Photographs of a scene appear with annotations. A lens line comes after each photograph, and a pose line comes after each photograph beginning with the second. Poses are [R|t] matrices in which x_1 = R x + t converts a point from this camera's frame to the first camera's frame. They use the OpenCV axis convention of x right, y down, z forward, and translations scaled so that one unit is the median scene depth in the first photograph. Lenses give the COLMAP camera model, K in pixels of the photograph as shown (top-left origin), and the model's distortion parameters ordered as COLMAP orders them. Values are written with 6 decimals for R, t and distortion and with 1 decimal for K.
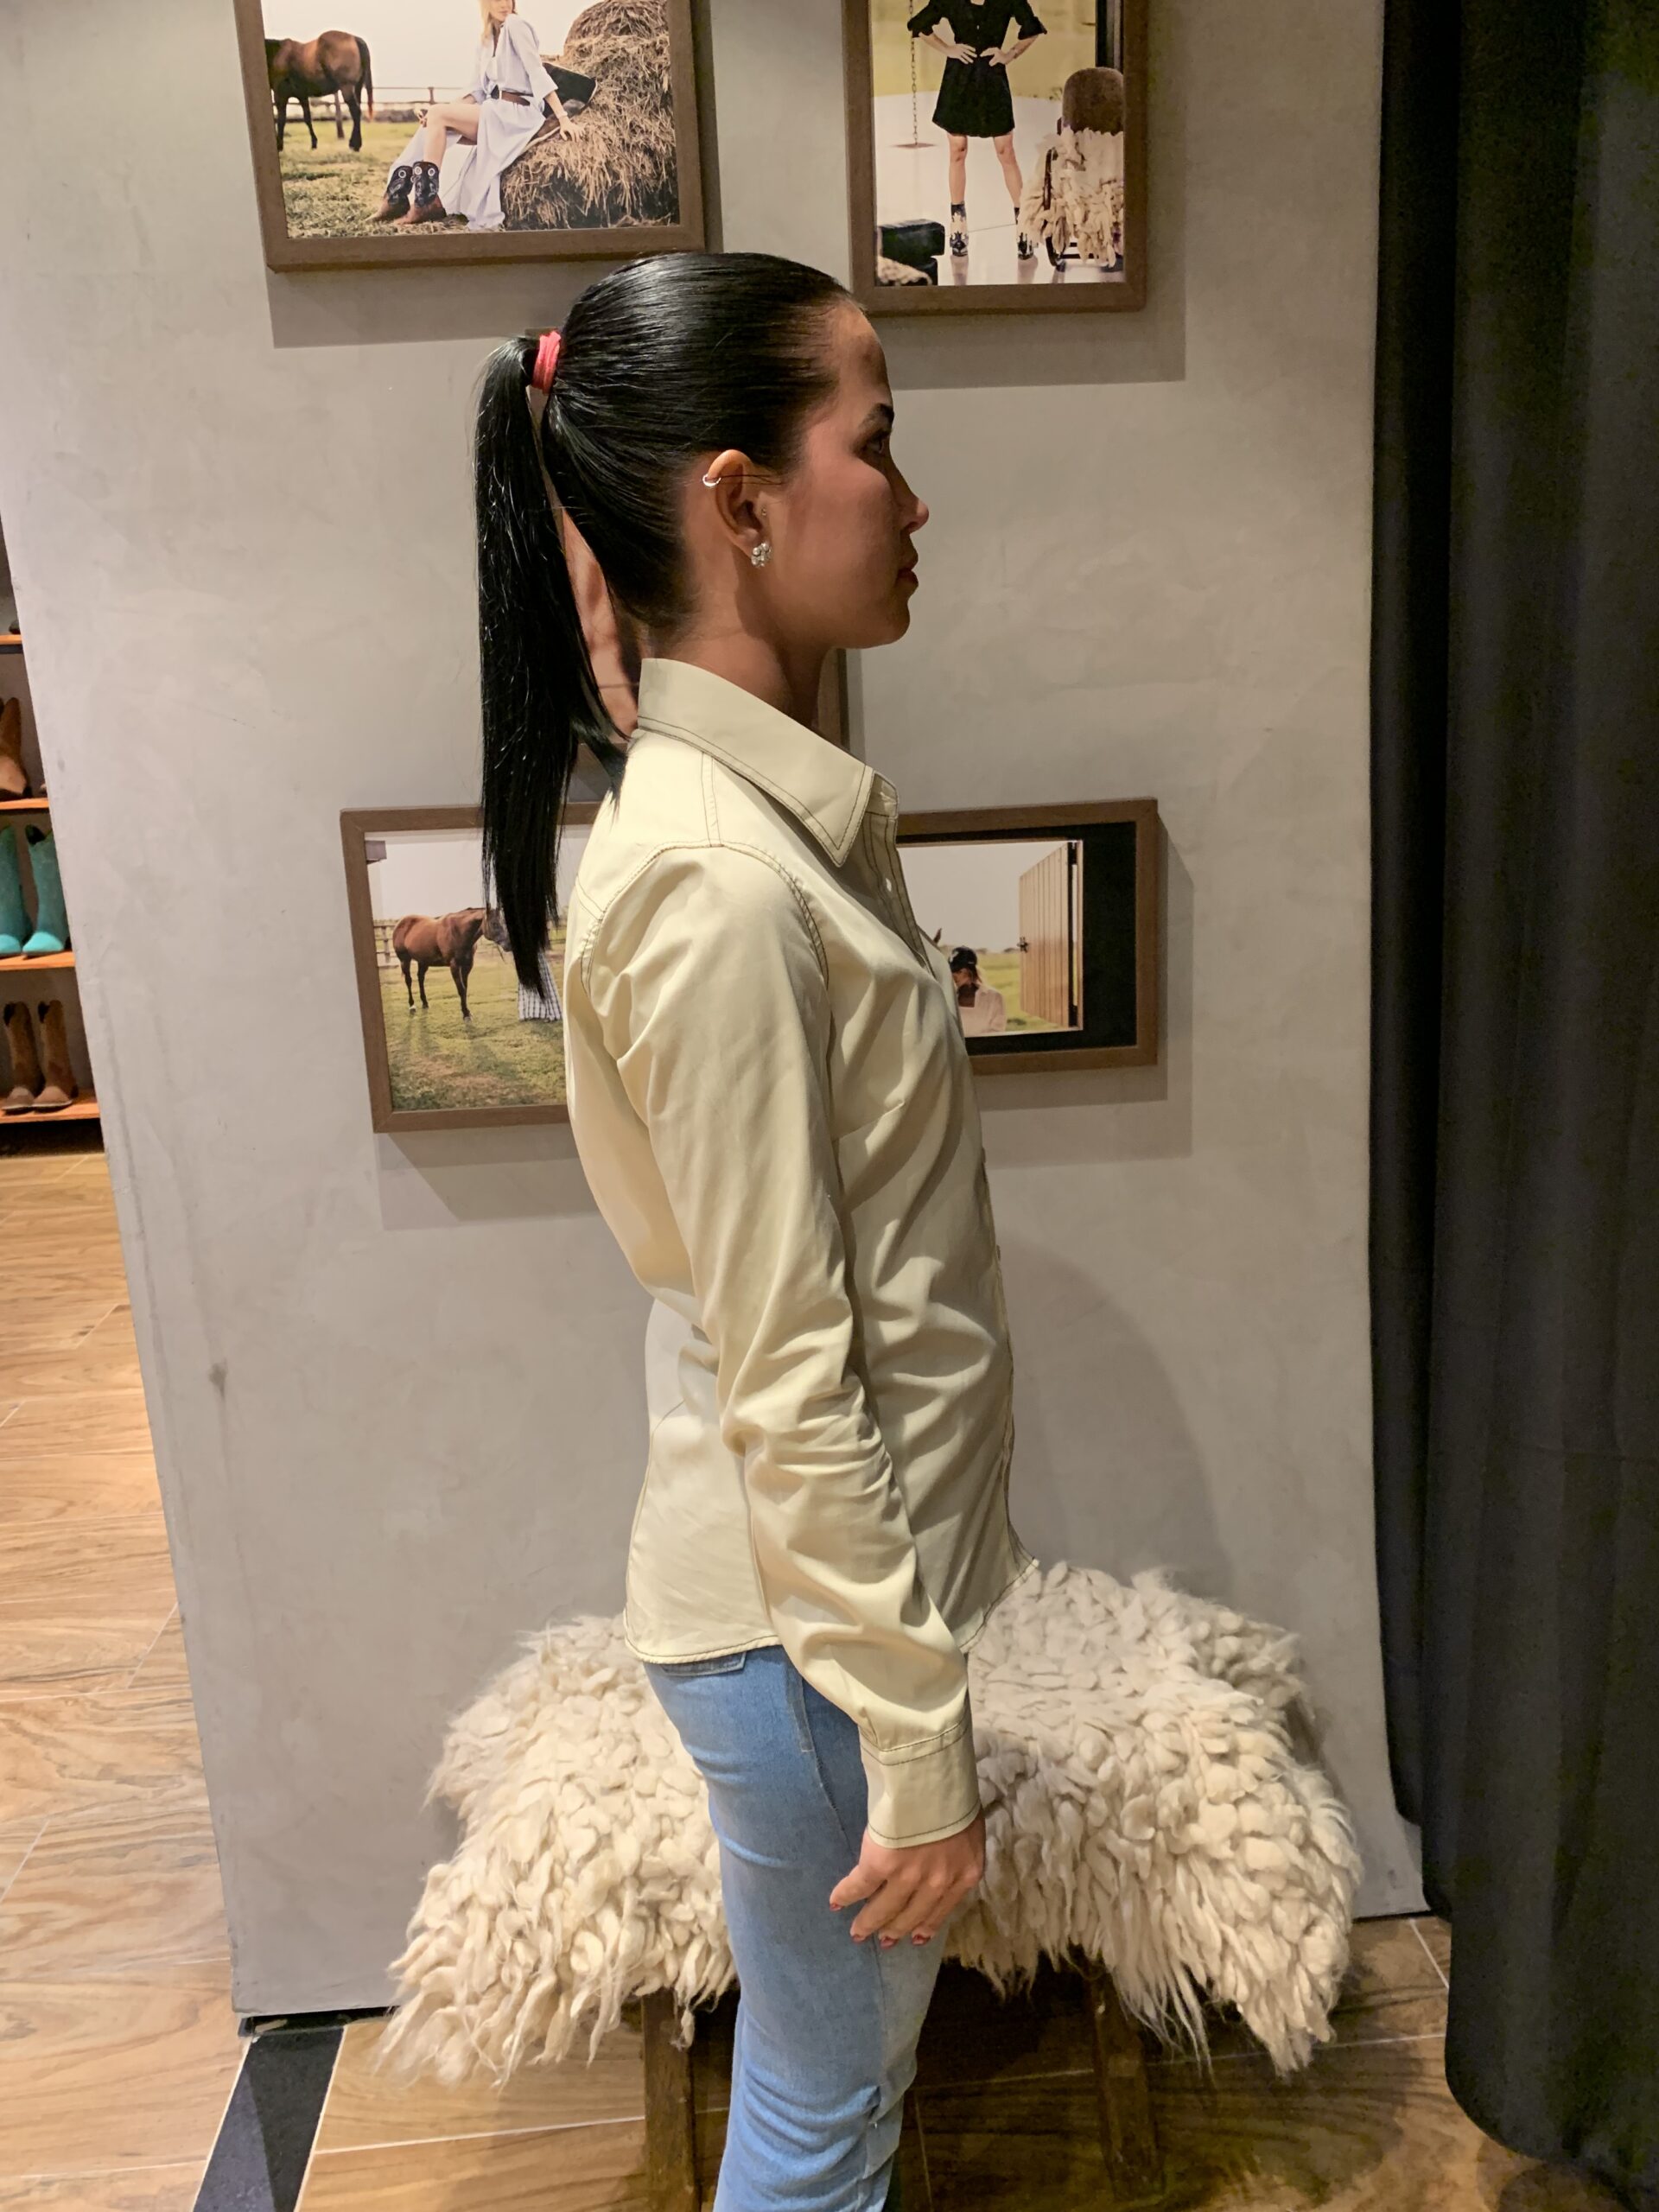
lens RADIAL K [[1726.0, 0, 840.5], [0, 1726.0, 1095.5], [0, 0, 1]] dist [-0.007125, 0.011051]
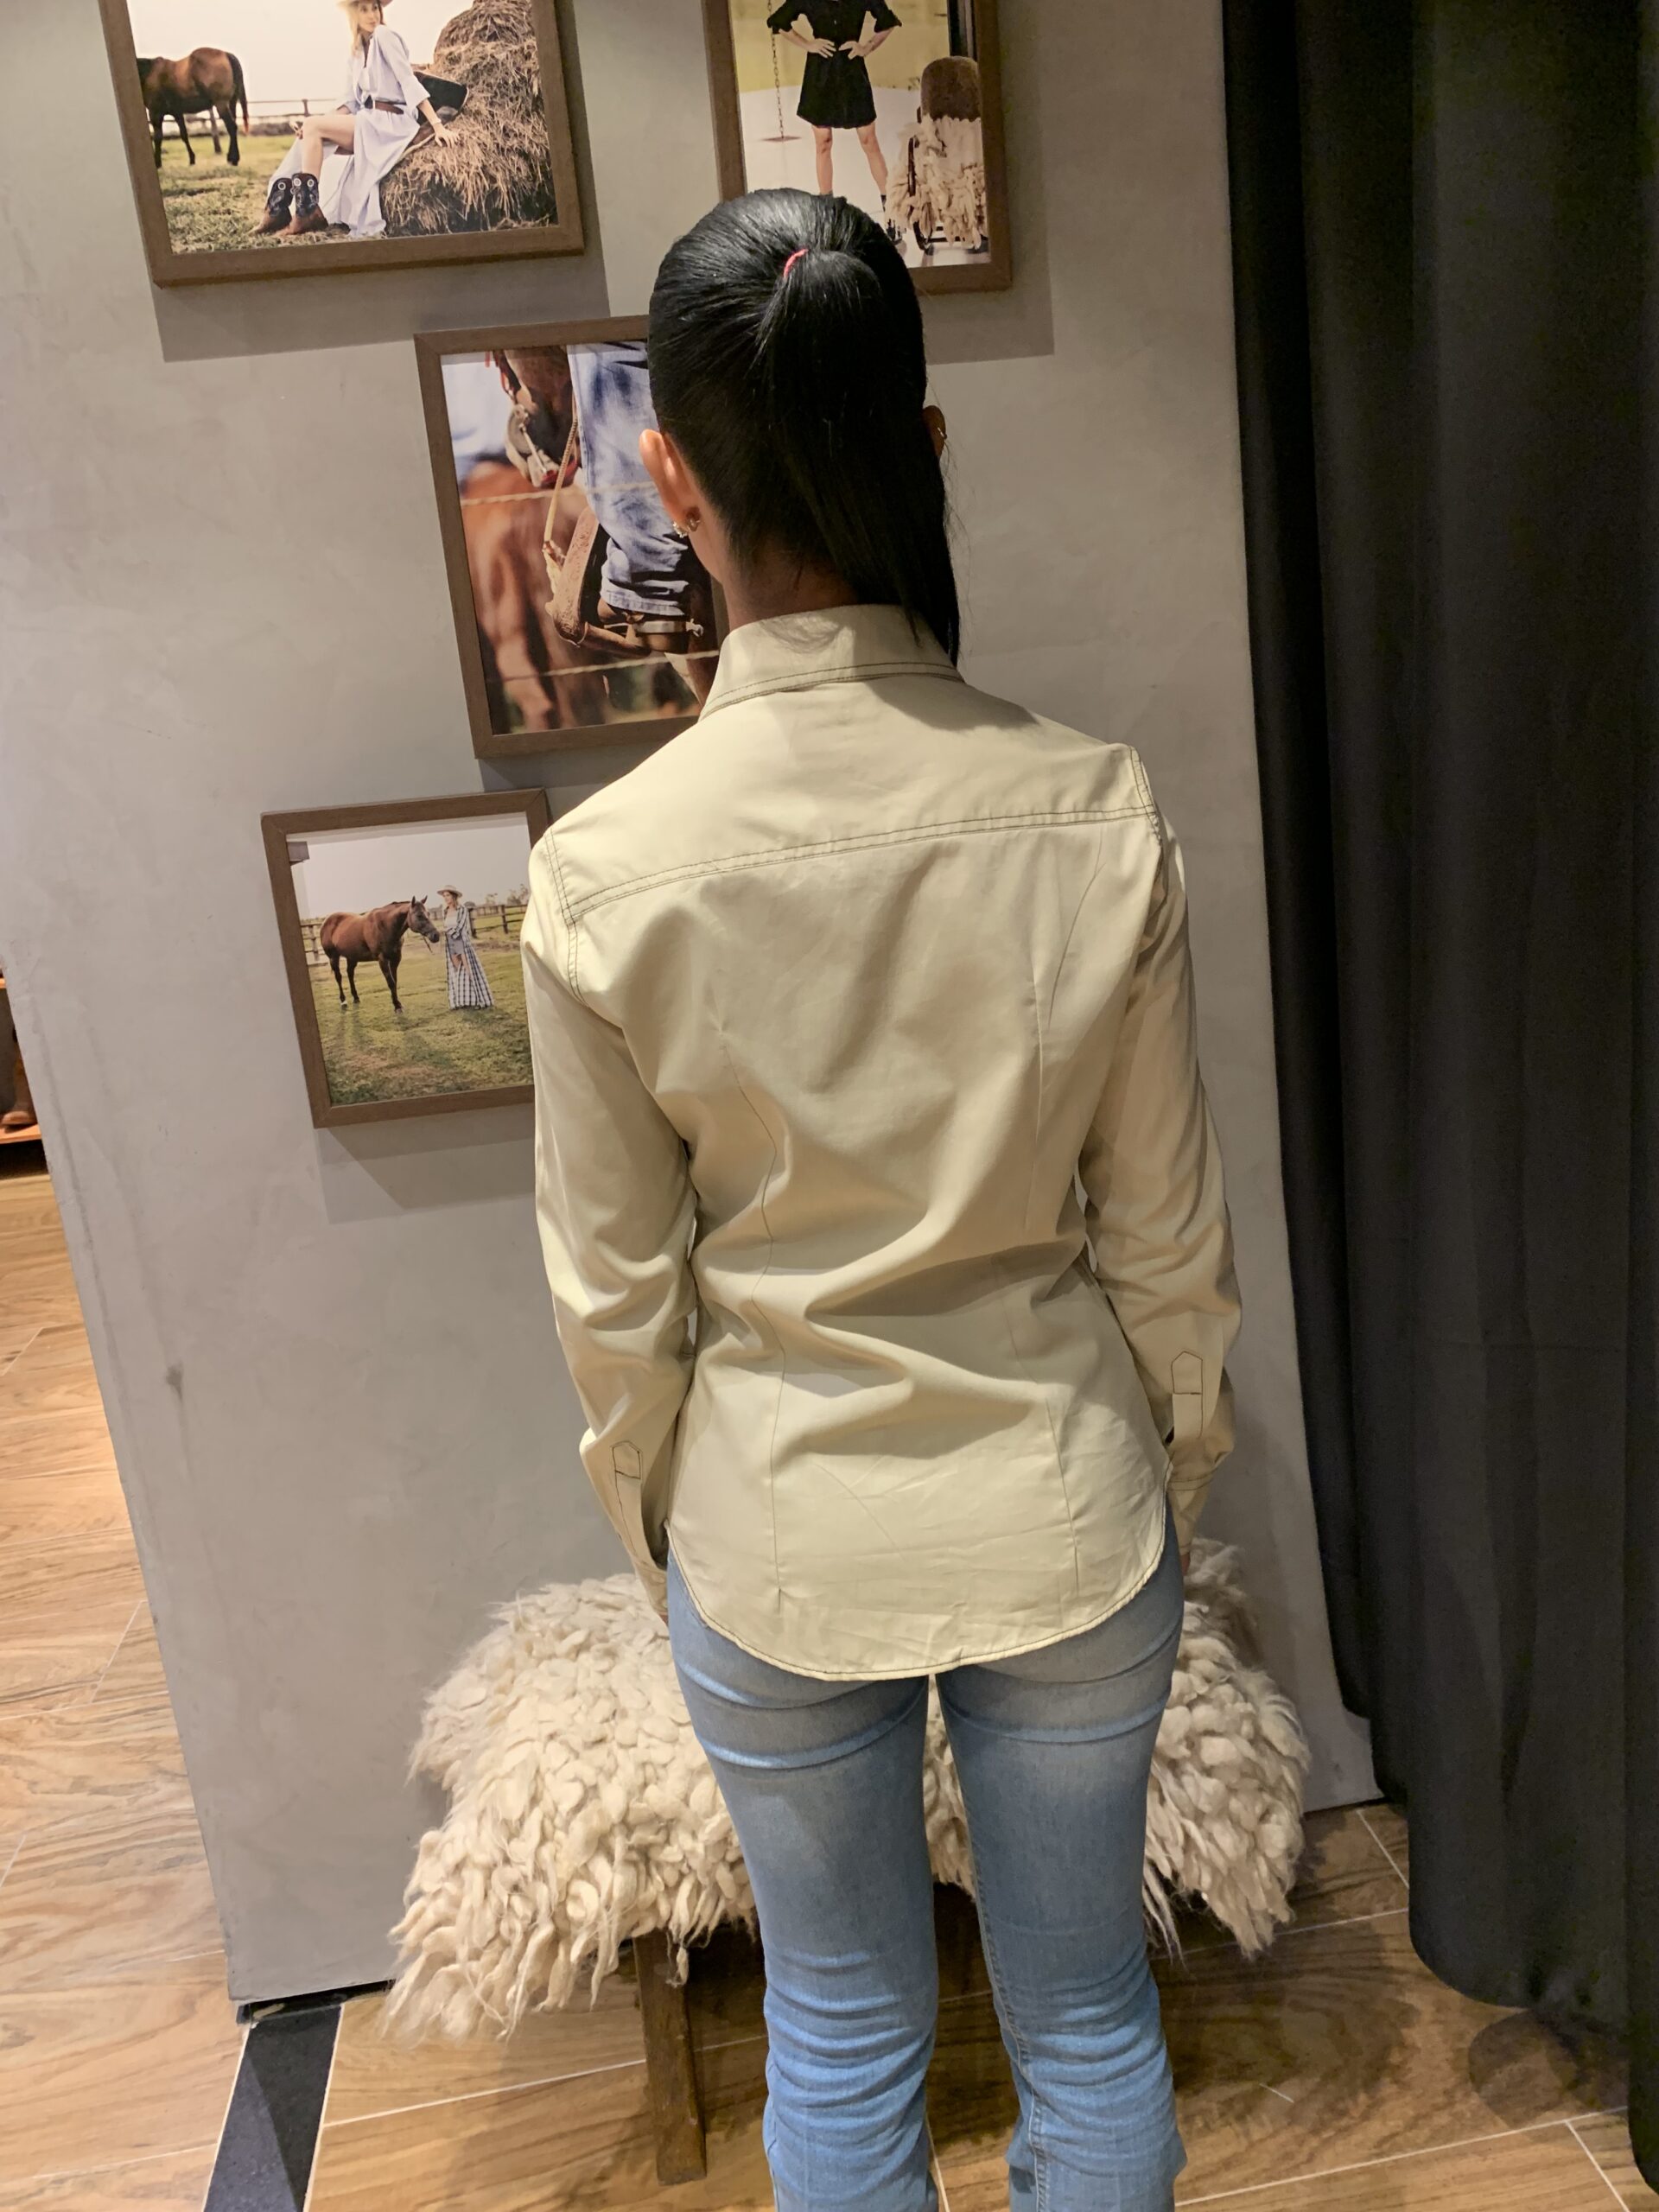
lens RADIAL K [[1725.6, 0, 839.6], [0, 1725.6, 1092.5], [0, 0, 1]] dist [-0.003607, 0.007155]
pose [[0.996382, -0.066548, 0.052852, -0.014595], [0.065933, 0.997735, 0.013303, 0.008002], [-0.053618, -0.009770, 0.998514, -0.039472]]
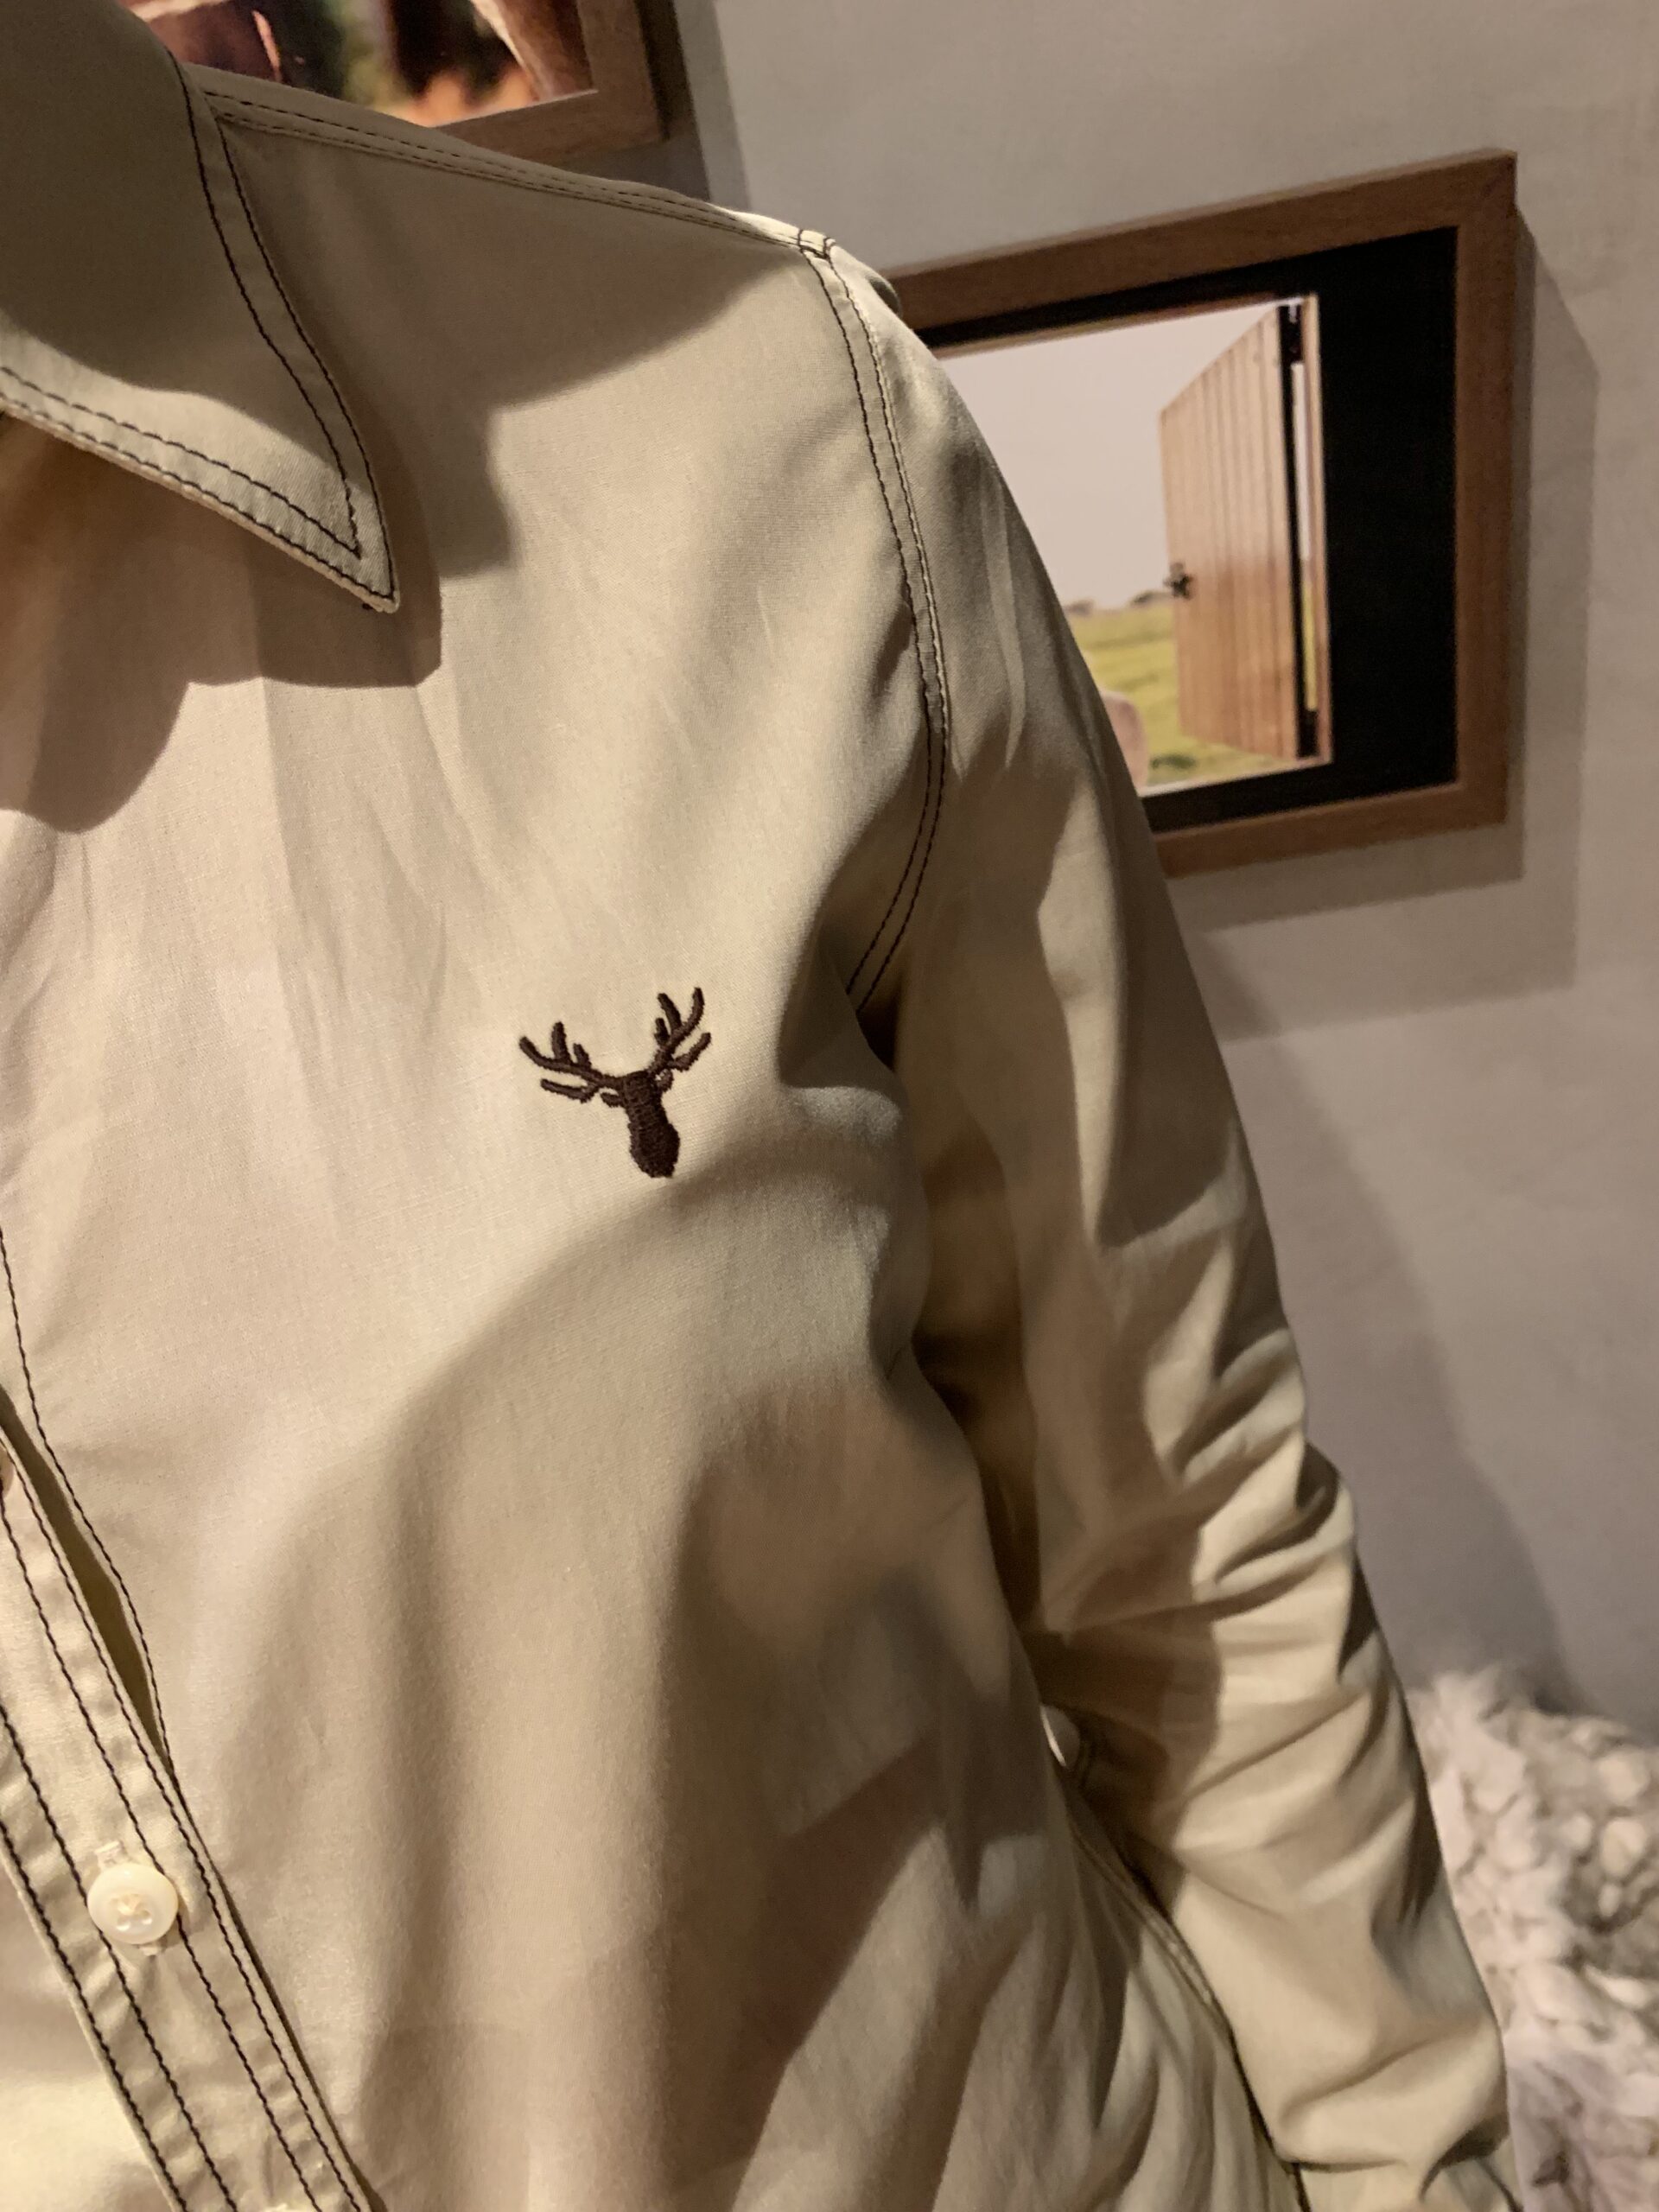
lens RADIAL K [[1729.7, 0, 829.5], [0, 1729.7, 1106.0], [0, 0, 1]] dist [-0.031030, -0.001084]
pose [[0.986613, -0.068054, -0.148202, 0.082494], [0.109290, 0.950420, 0.291133, -0.106122], [0.121042, -0.303432, 0.945134, 0.608444]]
